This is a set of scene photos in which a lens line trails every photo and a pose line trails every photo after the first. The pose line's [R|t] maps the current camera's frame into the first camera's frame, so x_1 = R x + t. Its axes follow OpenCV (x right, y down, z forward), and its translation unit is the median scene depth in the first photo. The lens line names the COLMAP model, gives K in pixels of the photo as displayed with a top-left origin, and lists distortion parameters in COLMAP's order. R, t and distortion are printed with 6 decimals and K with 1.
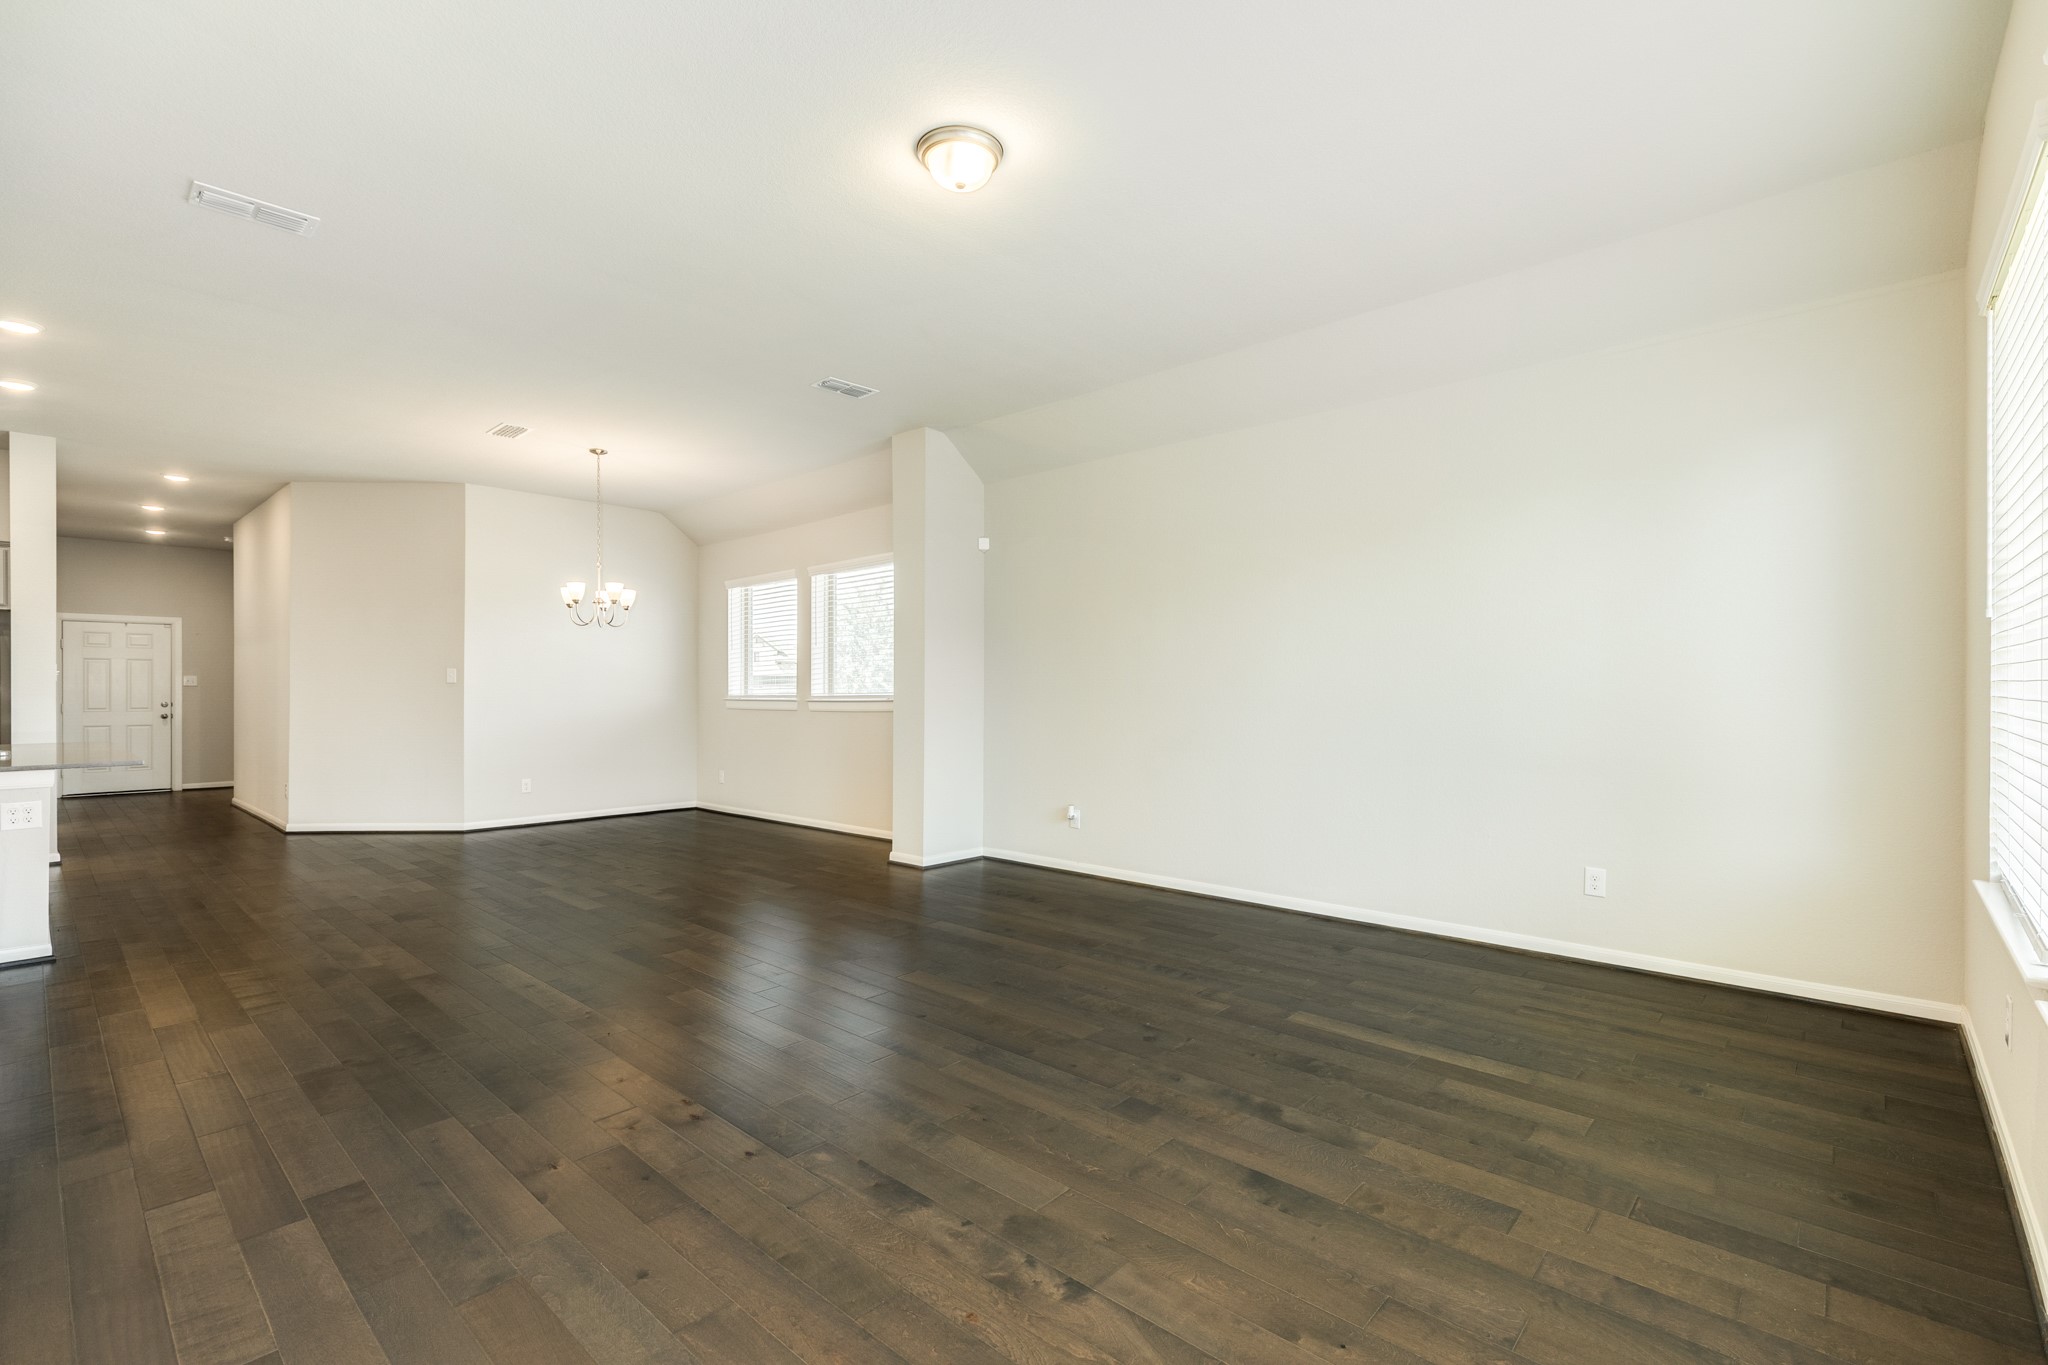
lens RADIAL K [[912.0, 0, 1021.5], [0, 912.0, 688.0], [0, 0, 1]] dist [0.005566, 0.000435]
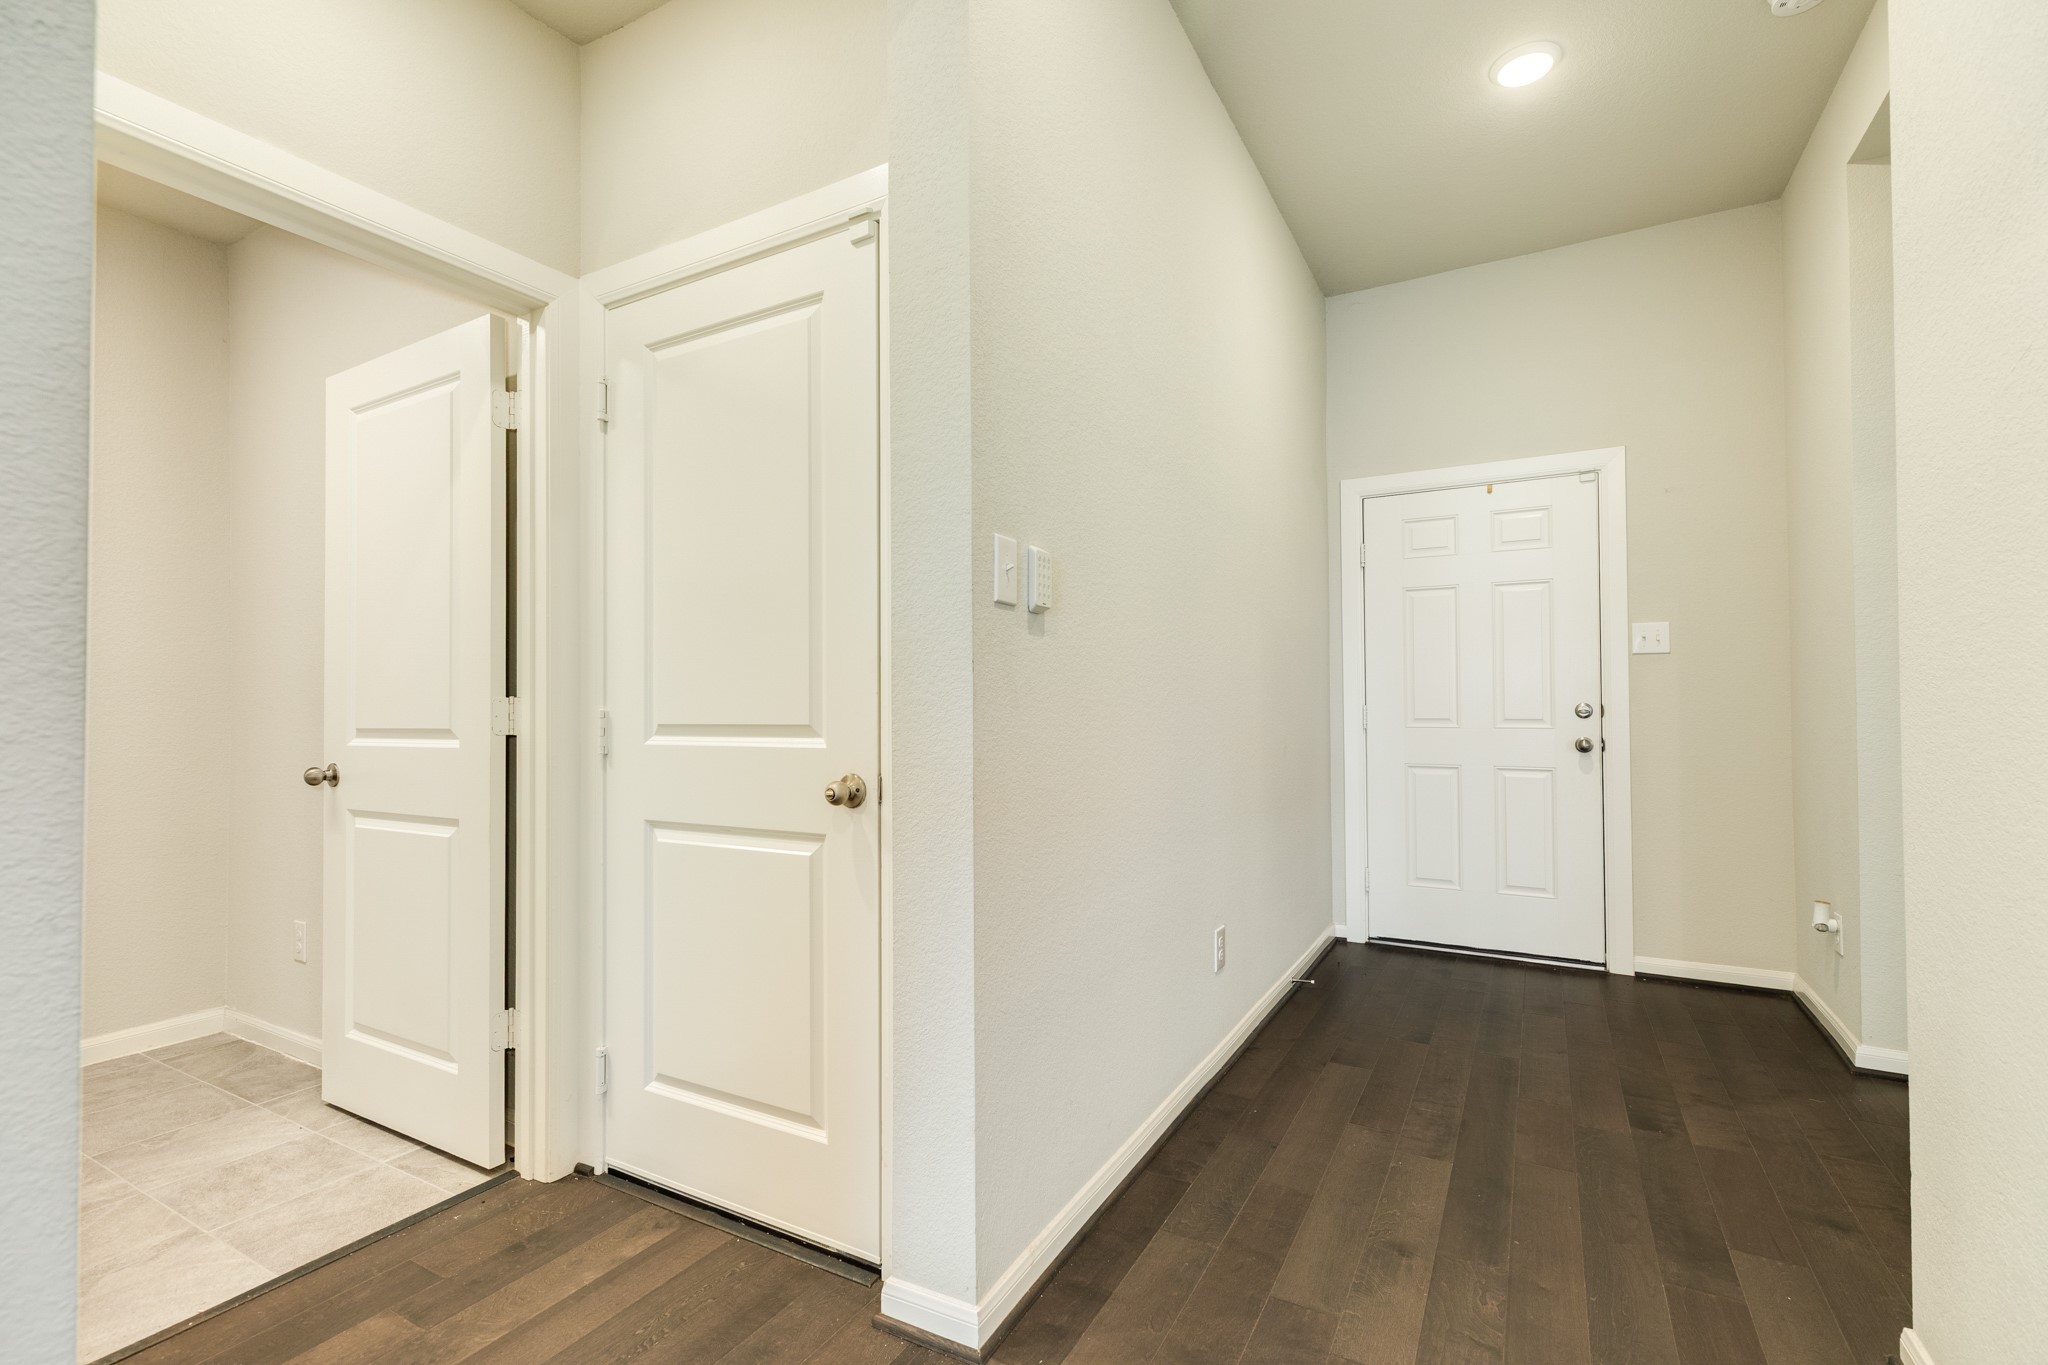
lens RADIAL K [[912.0, 0, 1021.5], [0, 912.0, 688.0], [0, 0, 1]] dist [0.005566, 0.000435]
pose [[0.214277, -0.012140, -0.976698, -1.103599], [0.010323, 0.999895, -0.010163, 0.018769], [0.976718, -0.007905, 0.214379, 1.231268]]
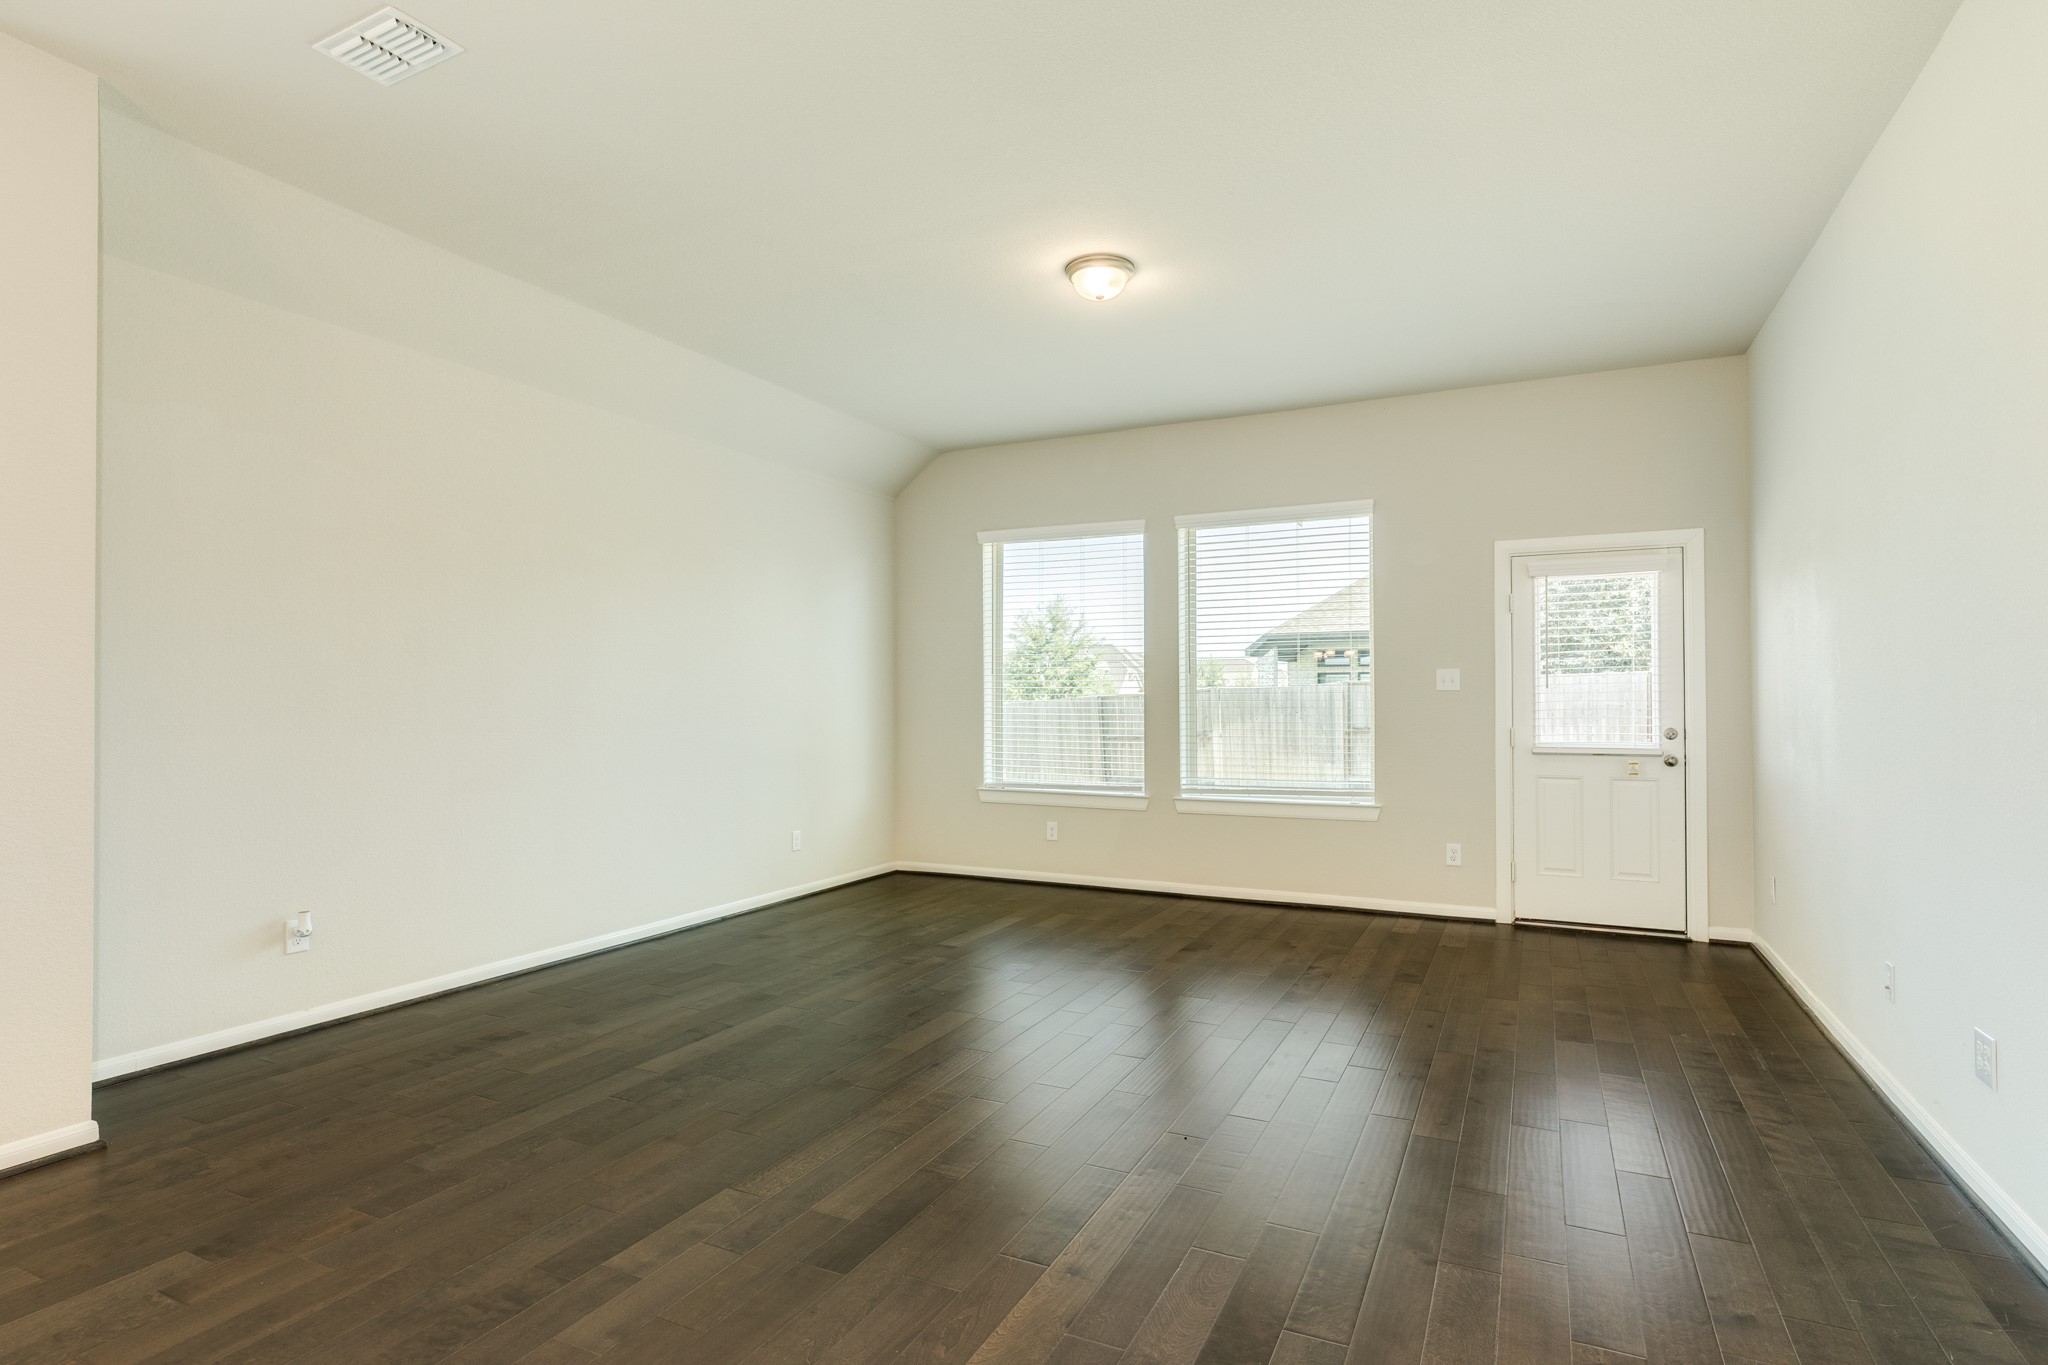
lens RADIAL K [[1048.7, 0, 1021.2], [0, 1048.7, 693.0], [0, 0, 1]] dist [-0.001988, -0.000635]
pose [[-0.280499, 0.009999, 0.959802, -0.635548], [0.001397, 0.999949, -0.010009, -0.000382], [-0.959853, -0.001467, -0.280499, 0.686089]]
